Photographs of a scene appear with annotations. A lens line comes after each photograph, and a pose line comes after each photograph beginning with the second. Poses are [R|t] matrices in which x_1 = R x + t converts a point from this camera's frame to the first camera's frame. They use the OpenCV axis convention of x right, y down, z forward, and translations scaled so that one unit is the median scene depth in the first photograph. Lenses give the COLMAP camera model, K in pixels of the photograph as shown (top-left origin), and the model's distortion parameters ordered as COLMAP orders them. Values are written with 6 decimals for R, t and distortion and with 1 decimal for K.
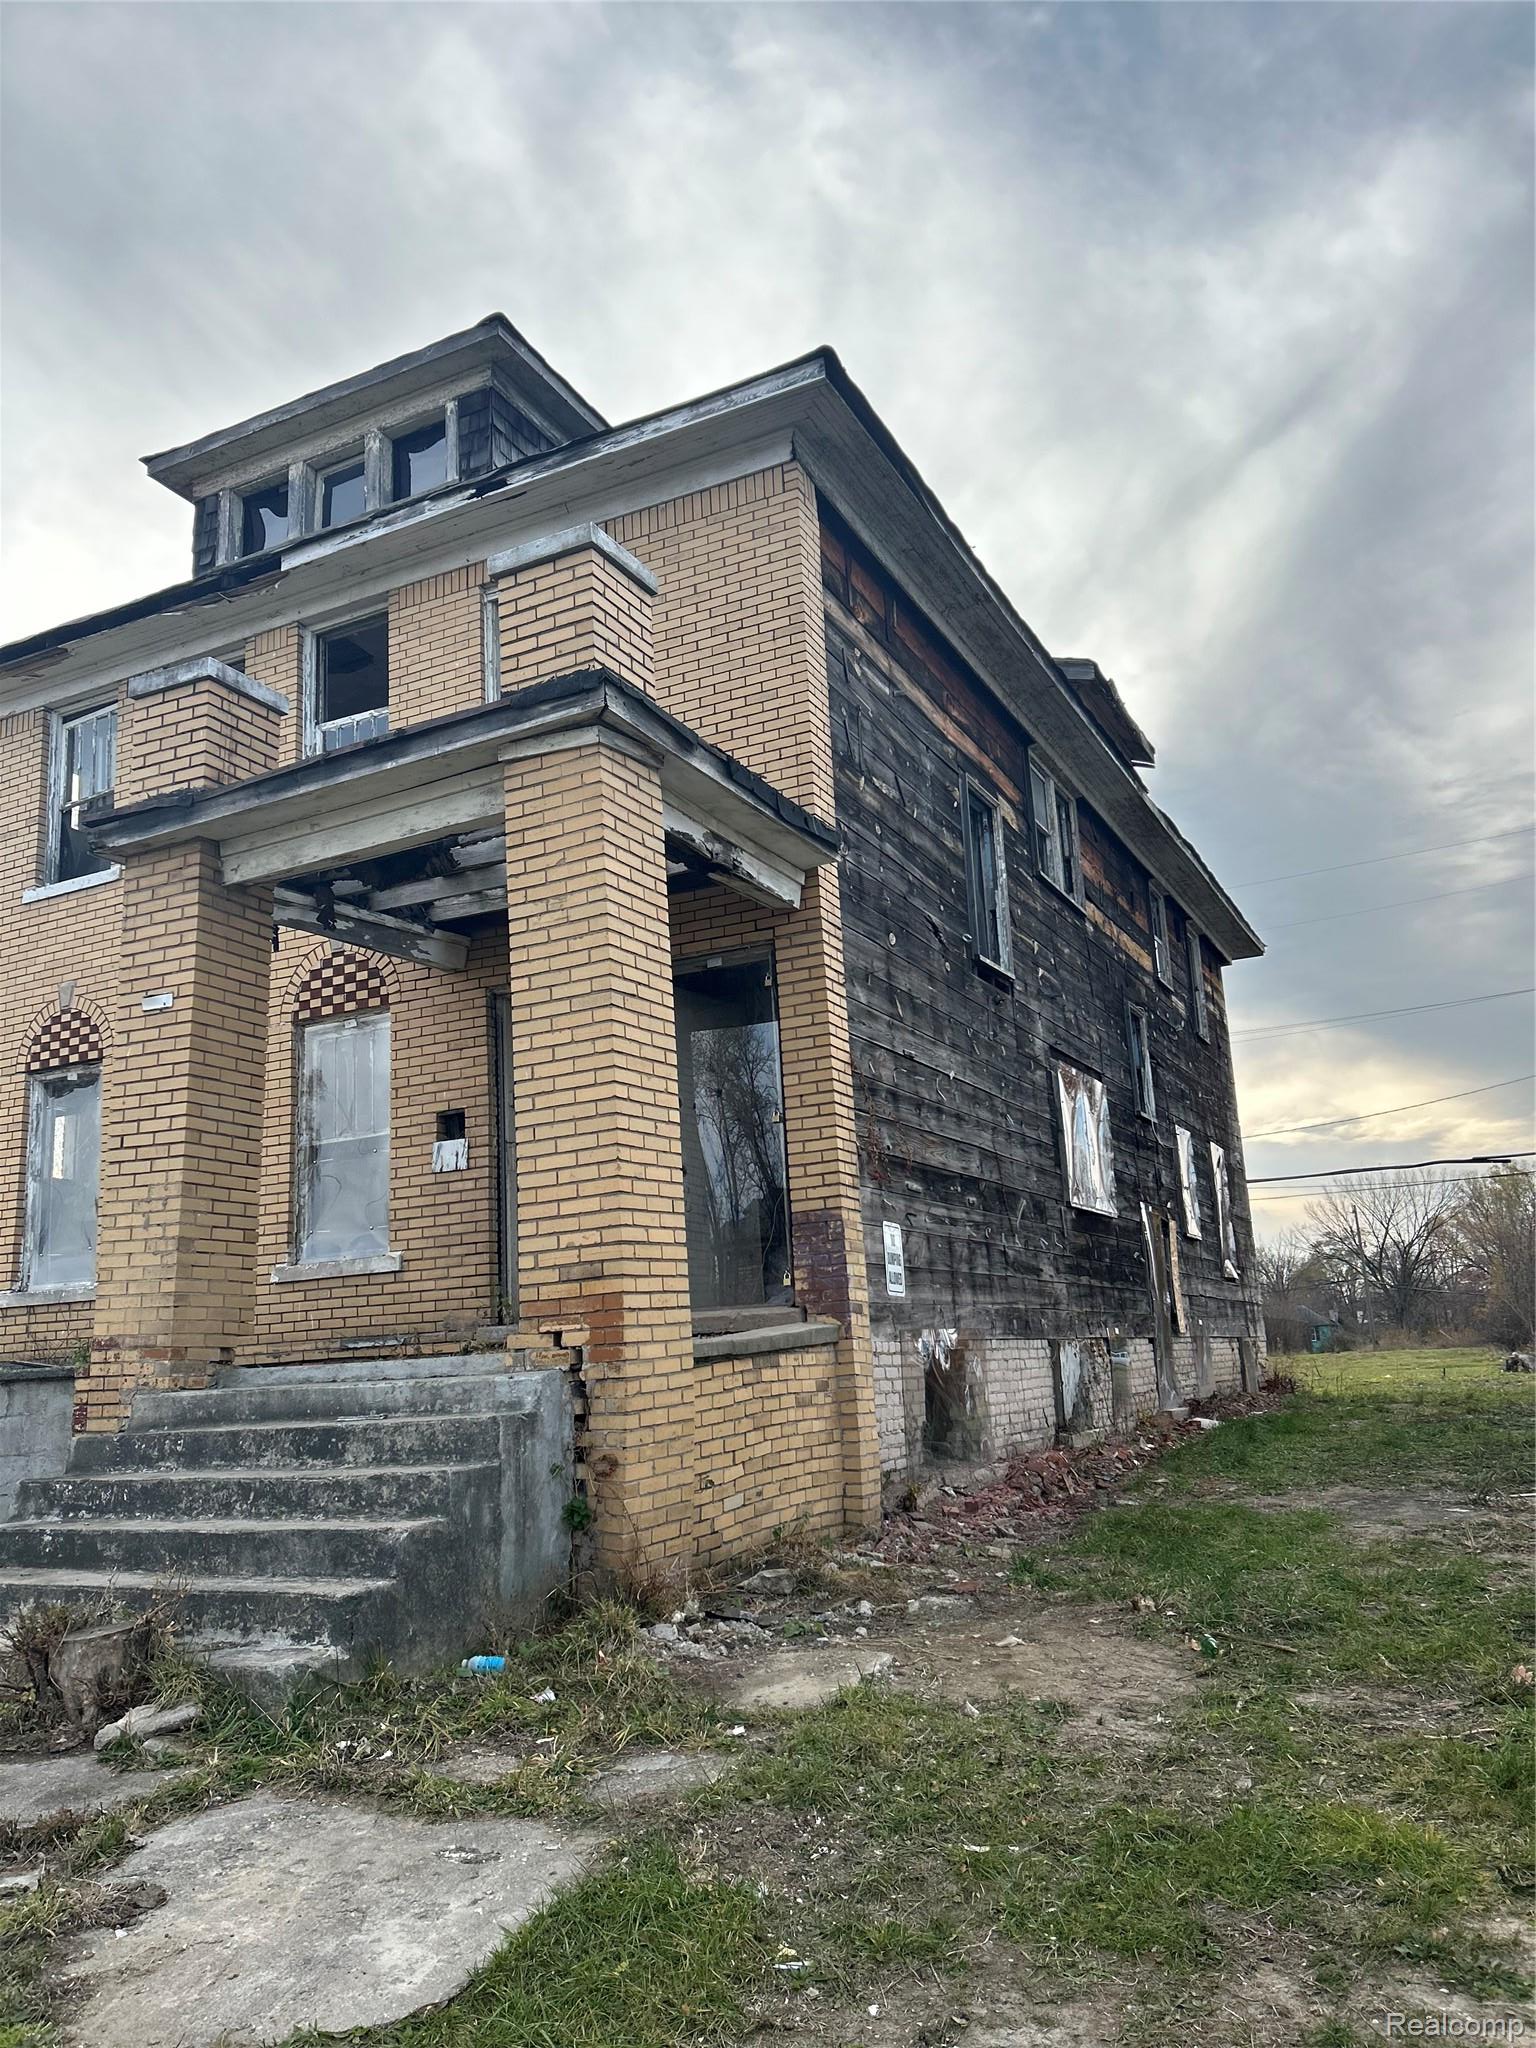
lens RADIAL K [[1520.7, 0, 768.0], [0, 1520.7, 1024.0], [0, 0, 1]] dist [0.114889, -0.209495]
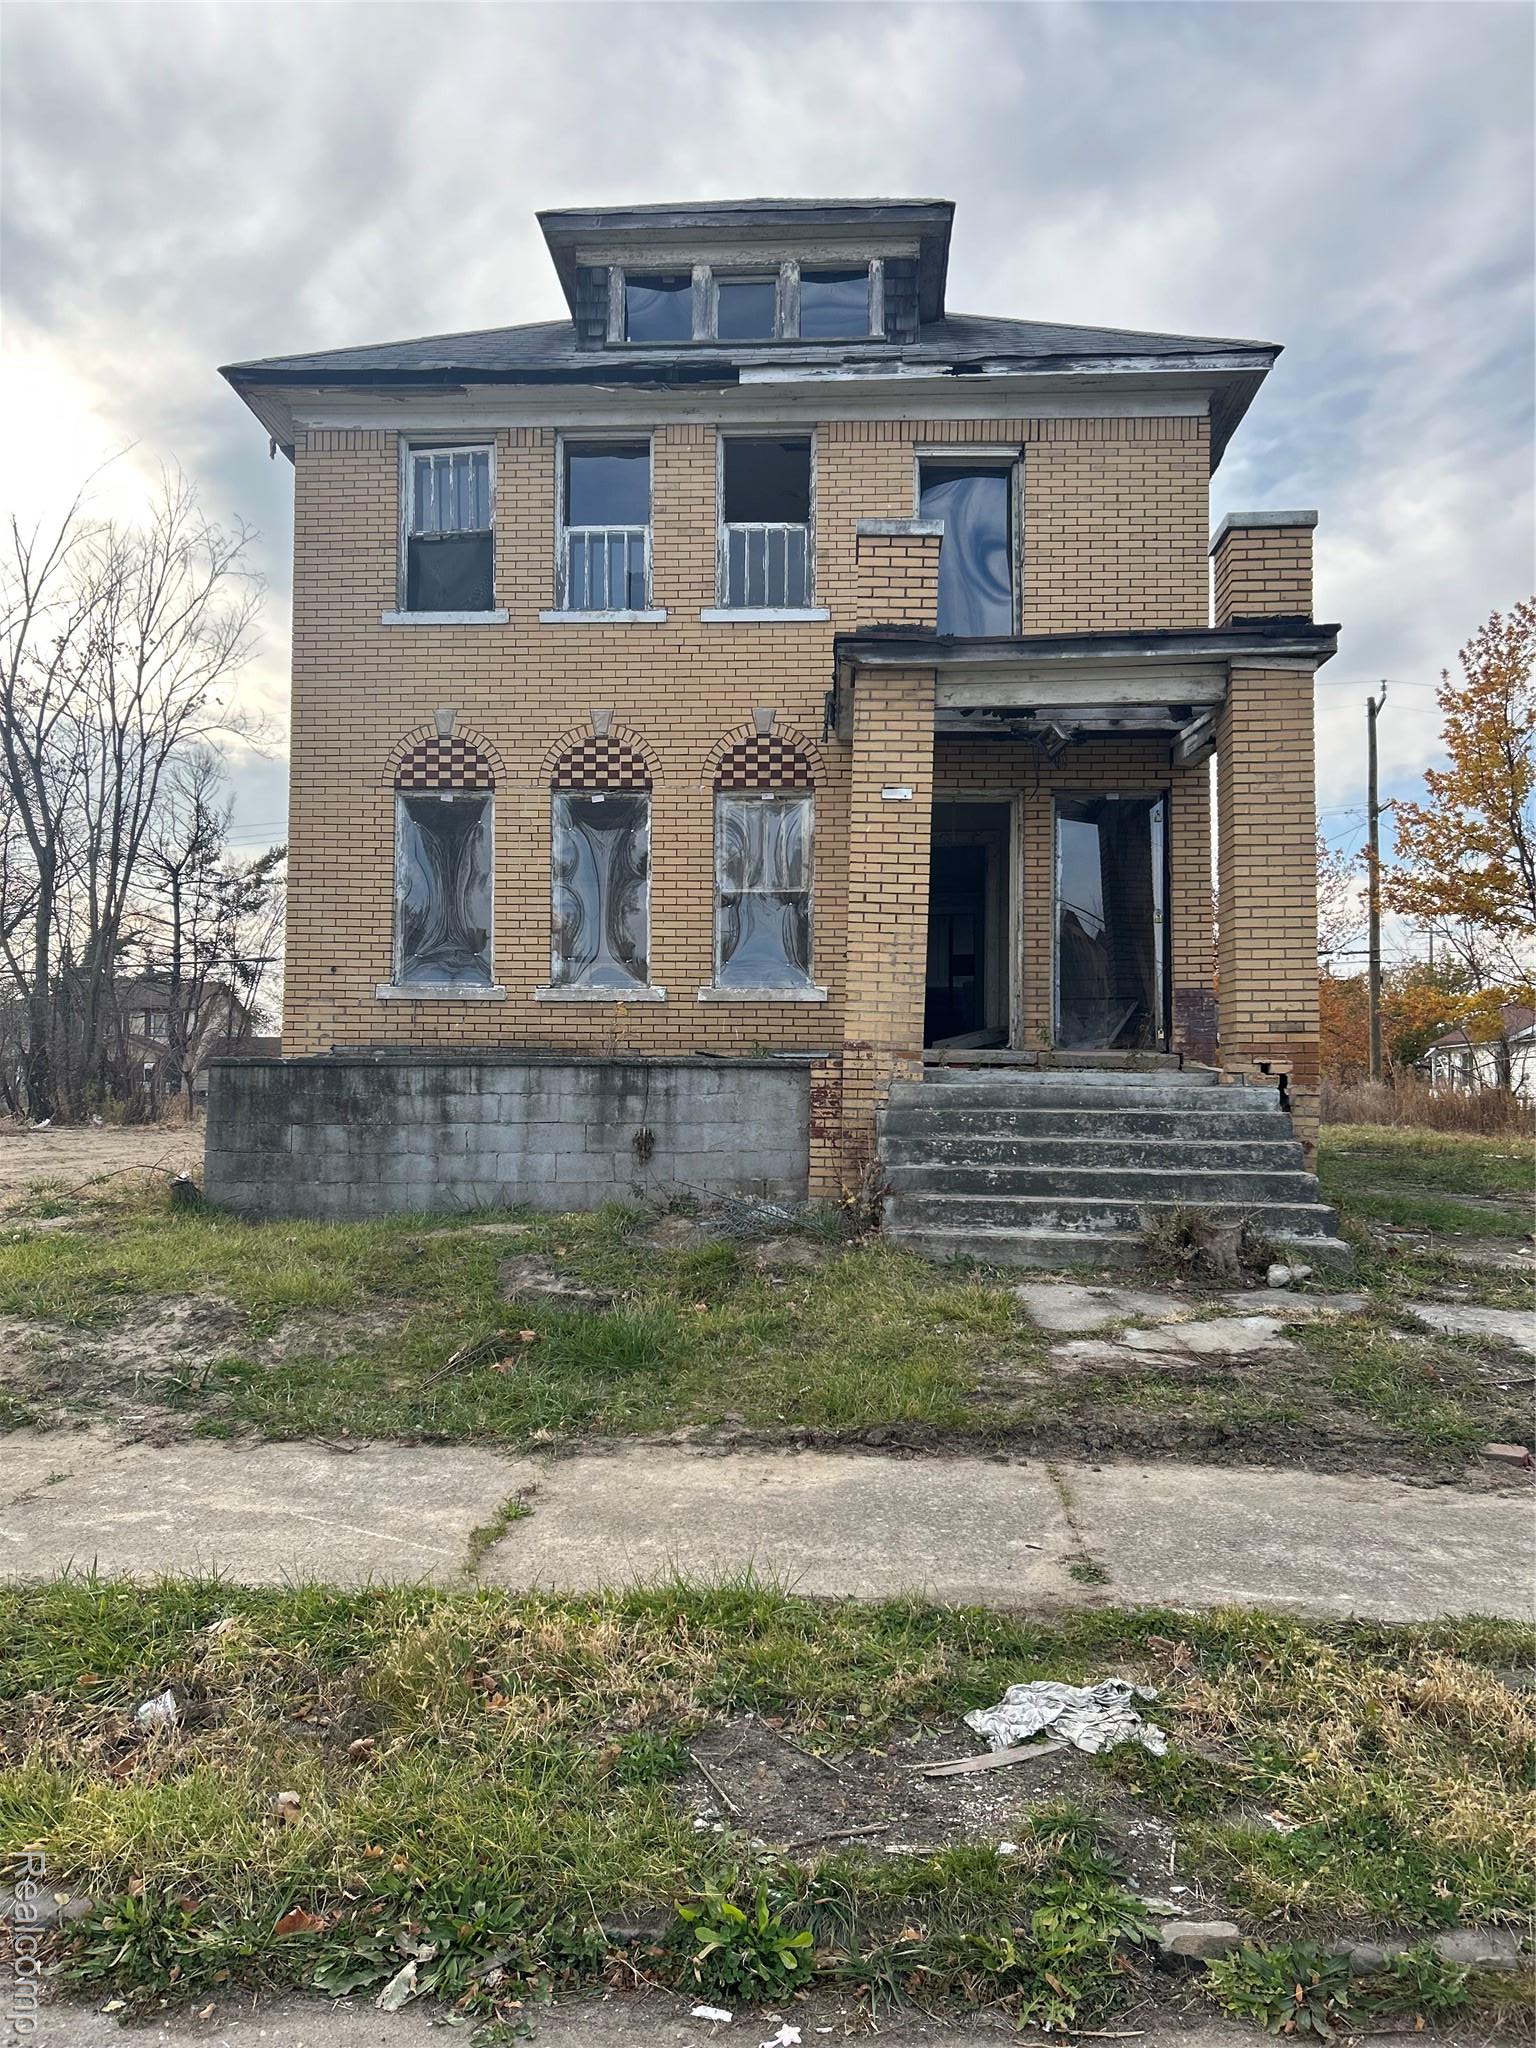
lens RADIAL K [[1505.4, 0, 780.2], [0, 1505.4, 1028.9], [0, 0, 1]] dist [0.131033, -0.289796]
pose [[0.913212, 0.072824, 0.400924, -0.752972], [-0.139509, 0.980317, 0.139703, 0.012486], [-0.382859, -0.183511, 0.905397, -0.125301]]
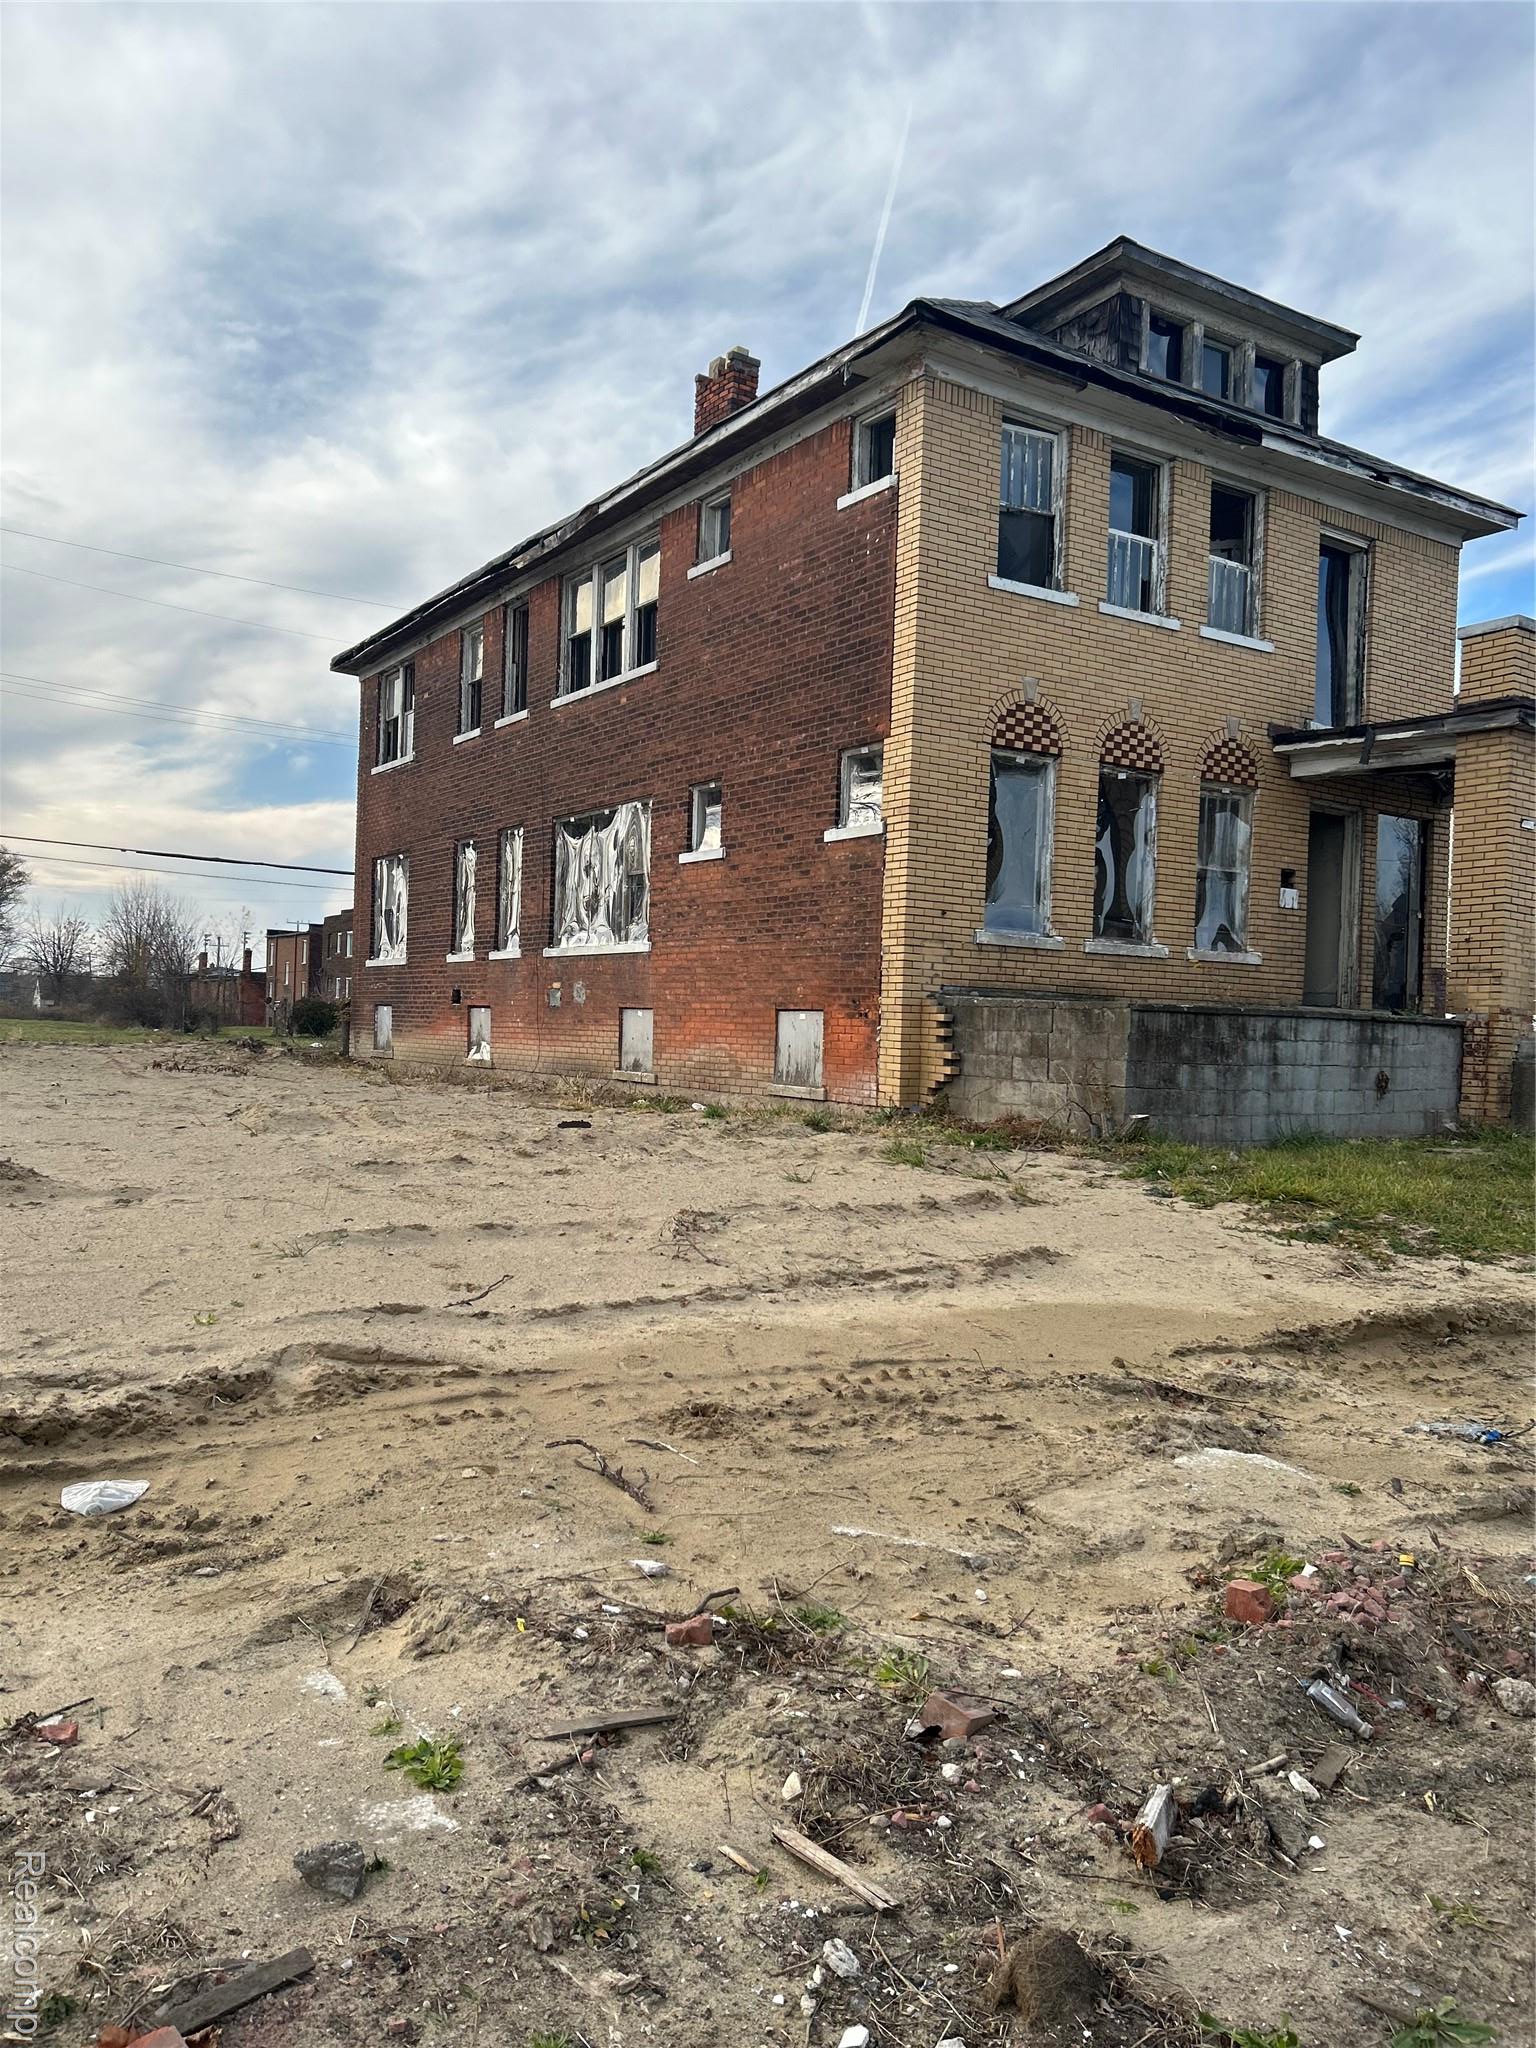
lens RADIAL K [[1520.7, 0, 768.0], [0, 1520.7, 1024.0], [0, 0, 1]] dist [0.114889, -0.209495]
pose [[0.503766, 0.070850, 0.860930, -1.784246], [-0.244917, 0.967449, 0.063695, 0.234841], [-0.828393, -0.242944, 0.504721, 0.588194]]
